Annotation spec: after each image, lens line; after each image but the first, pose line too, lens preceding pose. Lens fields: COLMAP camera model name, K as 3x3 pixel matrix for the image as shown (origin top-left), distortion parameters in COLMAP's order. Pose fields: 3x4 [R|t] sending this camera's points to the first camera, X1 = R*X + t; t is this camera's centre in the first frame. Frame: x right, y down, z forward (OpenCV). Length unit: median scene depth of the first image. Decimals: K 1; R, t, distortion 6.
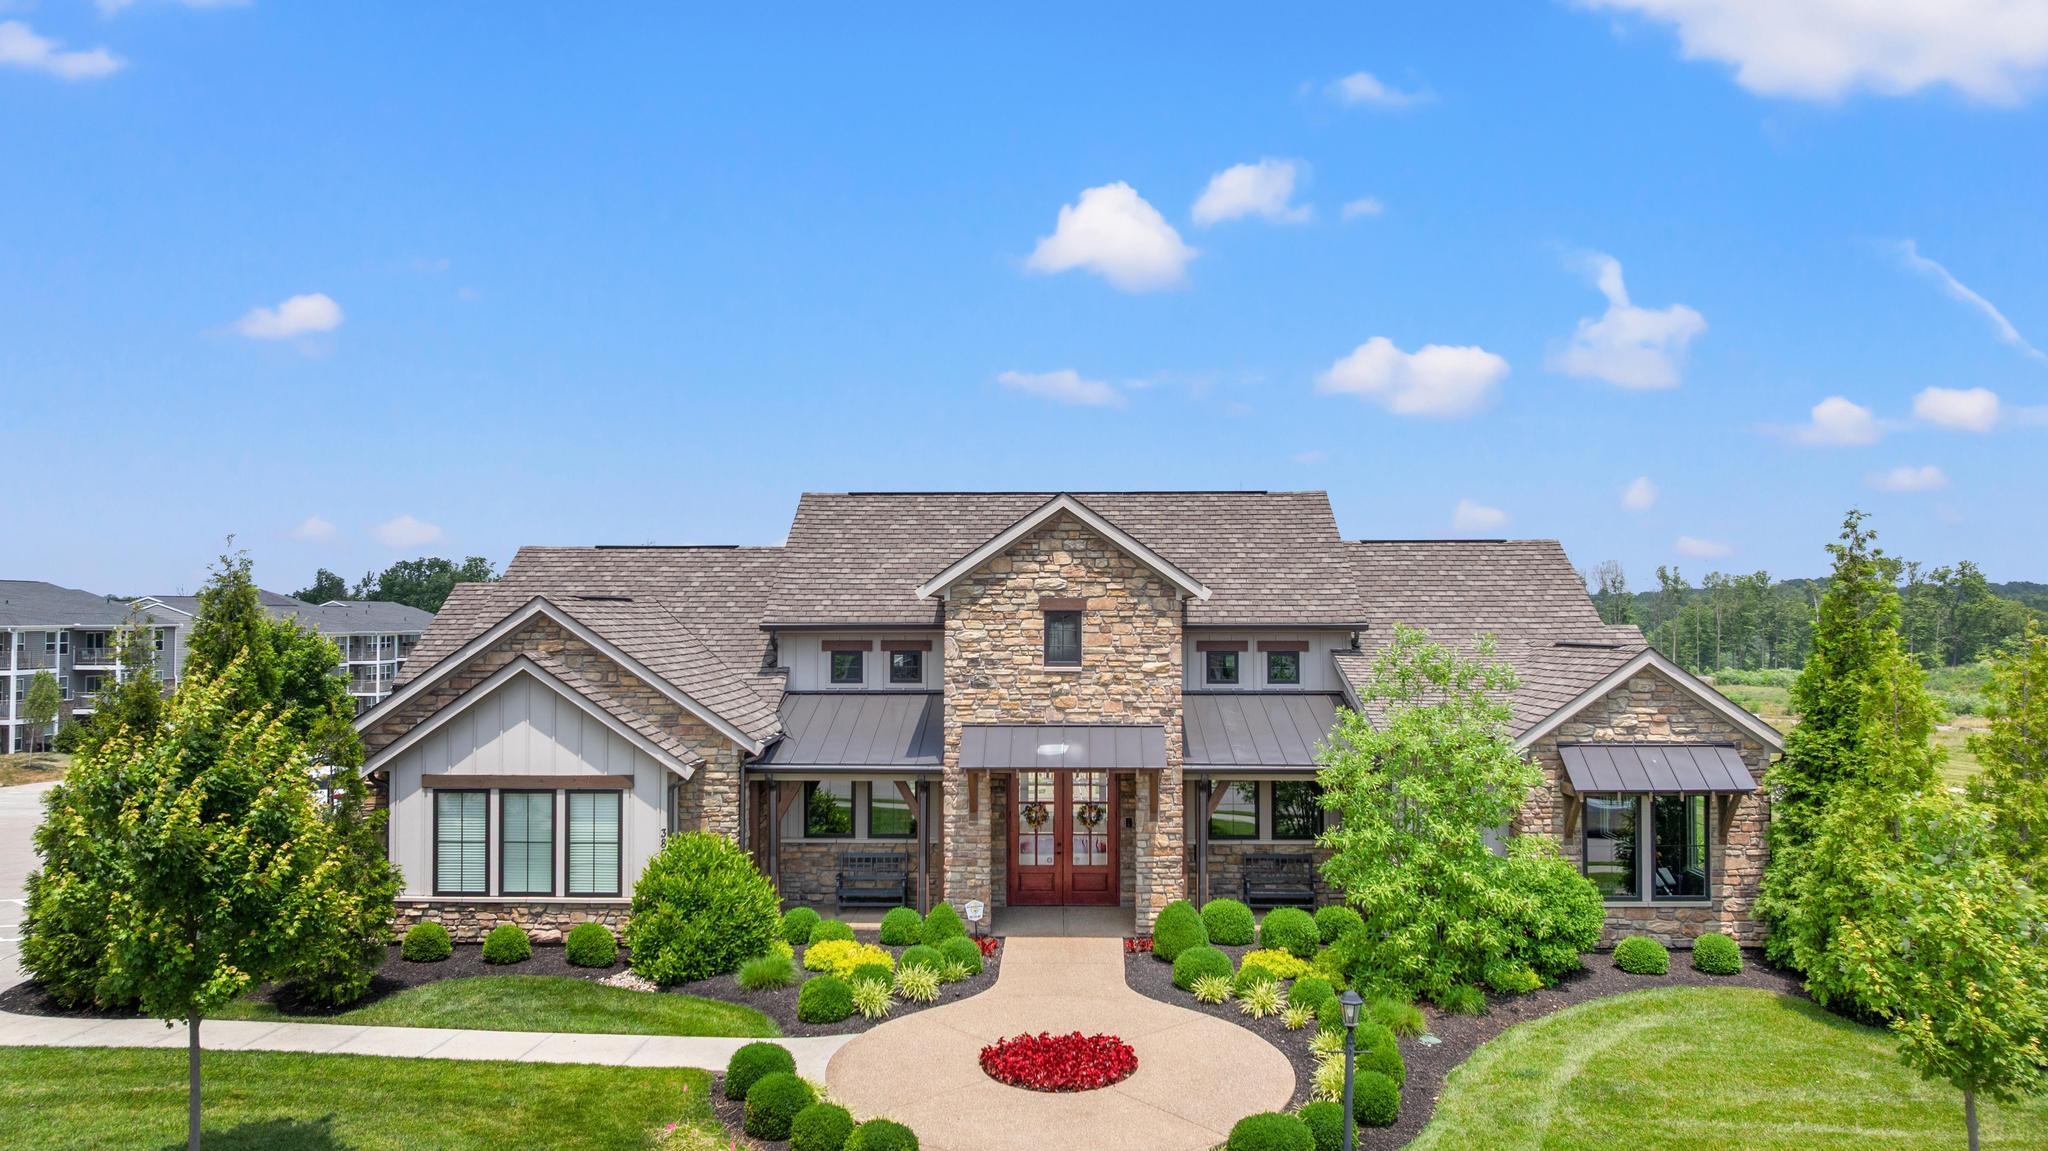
lens RADIAL K [[1450.5, 0, 1024.0], [0, 1450.5, 575.5], [0, 0, 1]] dist [-0.025216, -0.001723]
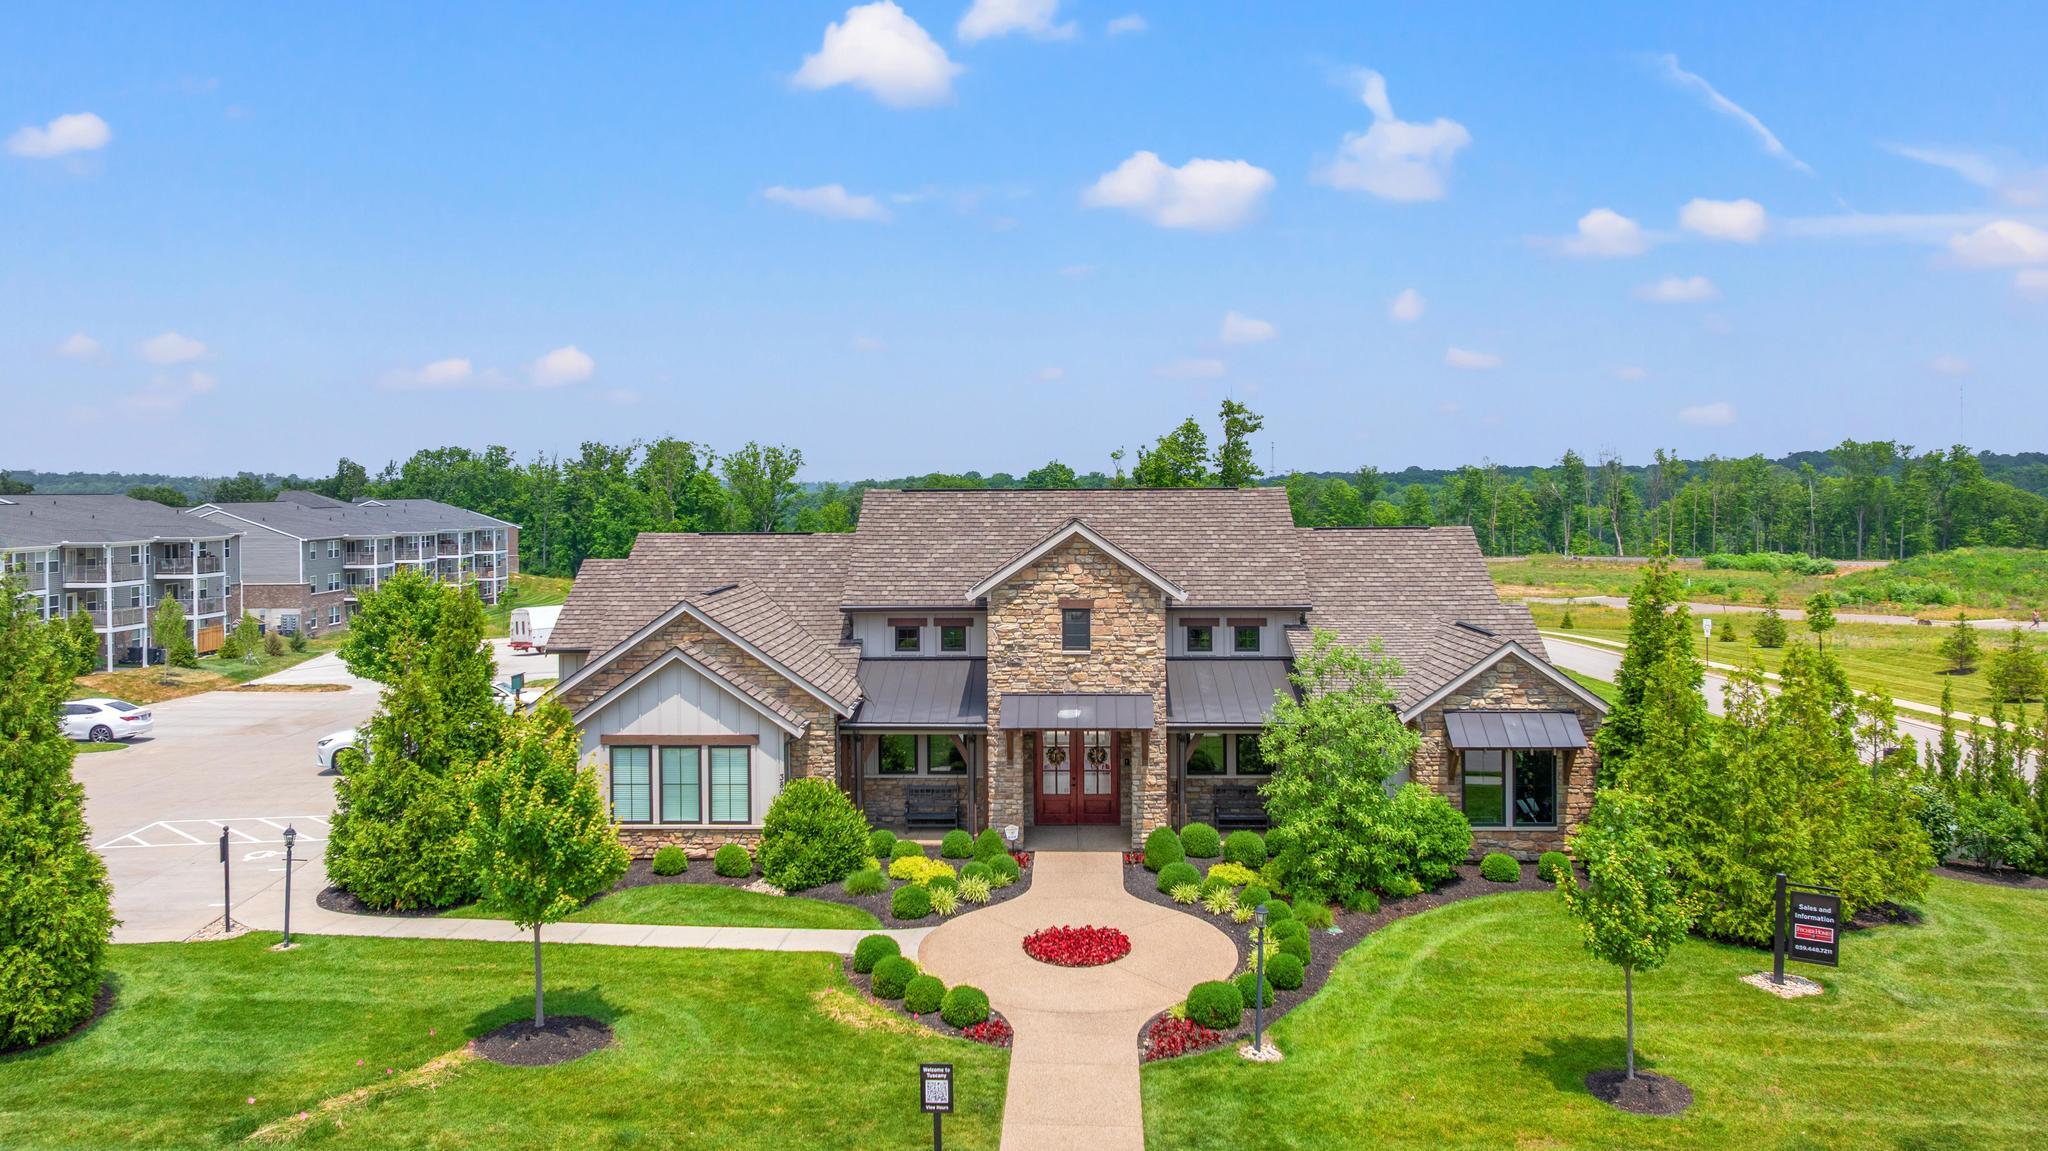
lens RADIAL K [[1464.1, 0, 1014.8], [0, 1464.1, 503.9], [0, 0, 1]] dist [-0.012579, -0.006294]
pose [[0.999938, -0.005467, -0.009656, -0.016311], [0.005861, 0.999134, 0.041187, -0.129125], [0.009422, -0.041241, 0.999105, -0.344524]]
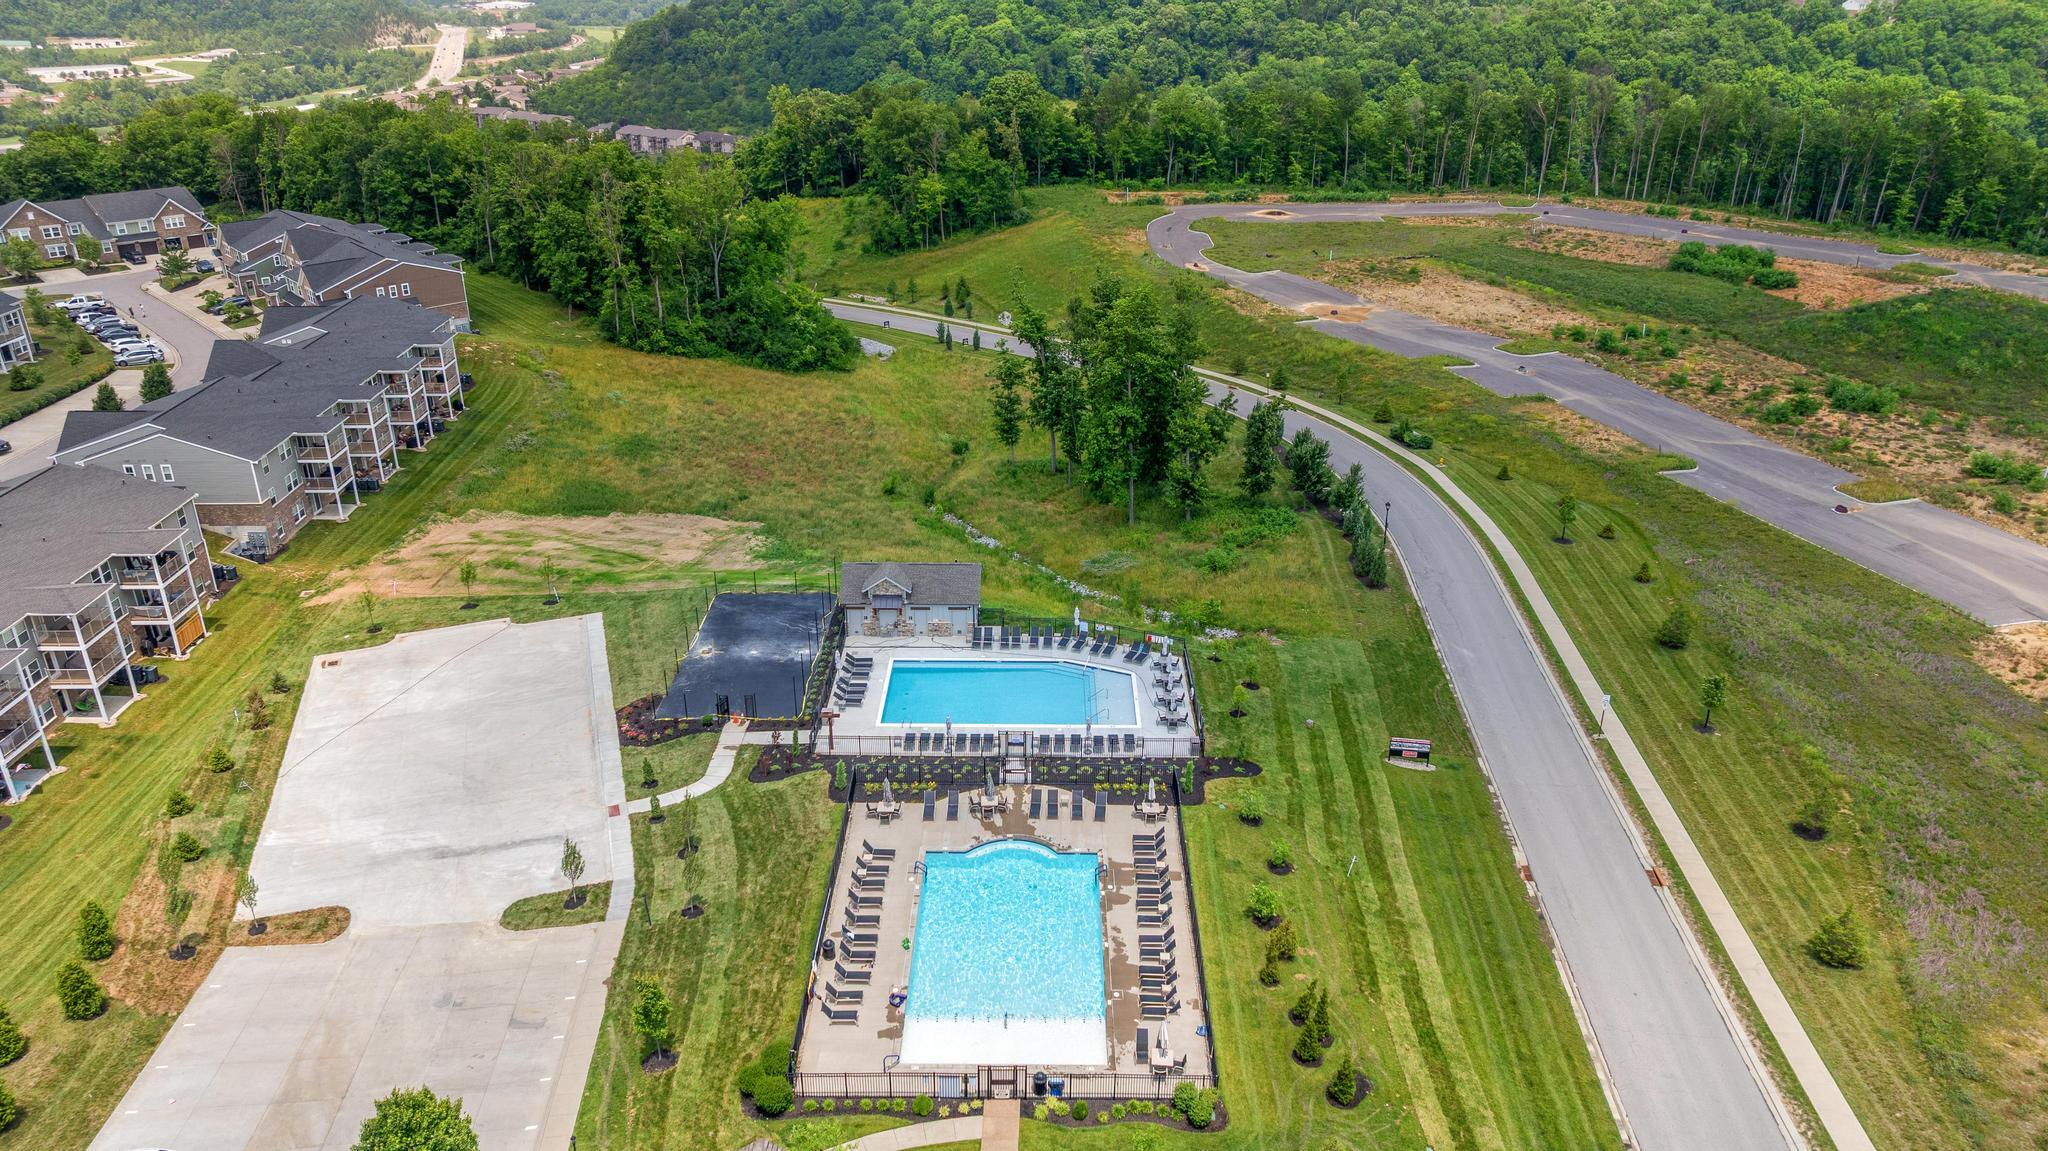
lens RADIAL K [[1438.0, 0, 1015.5], [0, 1438.0, 580.7], [0, 0, 1]] dist [-0.028939, 0.029647]
pose [[0.999954, -0.005394, 0.007926, 0.073864], [0.001171, 0.889243, 0.457433, -1.782962], [-0.009516, -0.457402, 0.889209, 0.076892]]
